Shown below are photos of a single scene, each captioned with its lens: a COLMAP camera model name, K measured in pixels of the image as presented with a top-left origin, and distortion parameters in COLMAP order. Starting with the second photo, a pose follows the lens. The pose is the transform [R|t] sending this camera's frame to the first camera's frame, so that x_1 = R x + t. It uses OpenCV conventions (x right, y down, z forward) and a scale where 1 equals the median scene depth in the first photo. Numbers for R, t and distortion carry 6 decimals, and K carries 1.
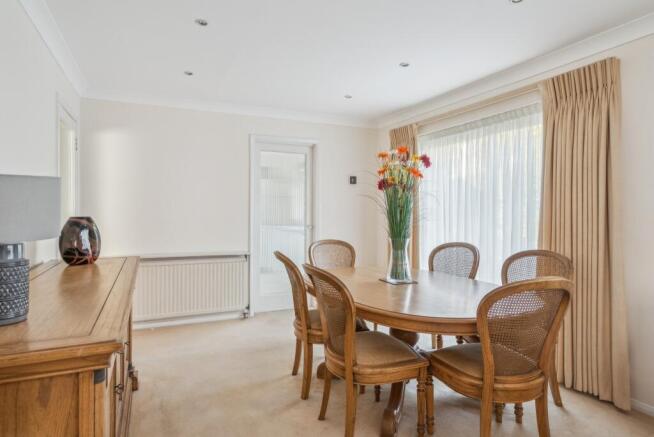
lens RADIAL K [[377.4, 0, 326.6], [0, 377.4, 216.0], [0, 0, 1]] dist [0.002837, 0.000051]
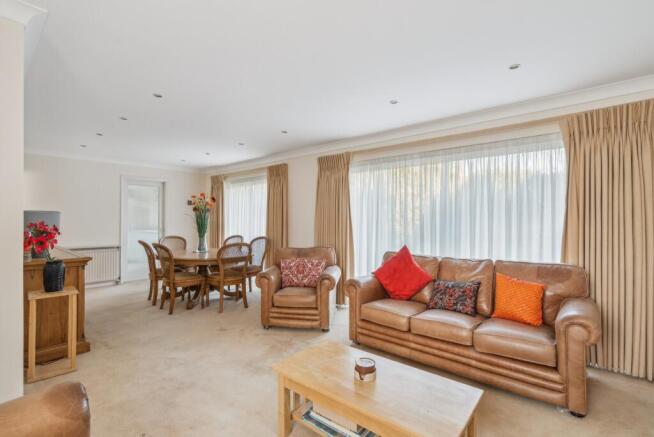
lens RADIAL K [[301.3, 0, 329.3], [0, 301.3, 218.0], [0, 0, 1]] dist [-0.019426, -0.000319]
pose [[0.906948, -0.000652, 0.421243, 0.119338], [0.006005, 0.999917, -0.011381, -0.004617], [-0.421200, 0.012852, 0.906877, -0.894802]]
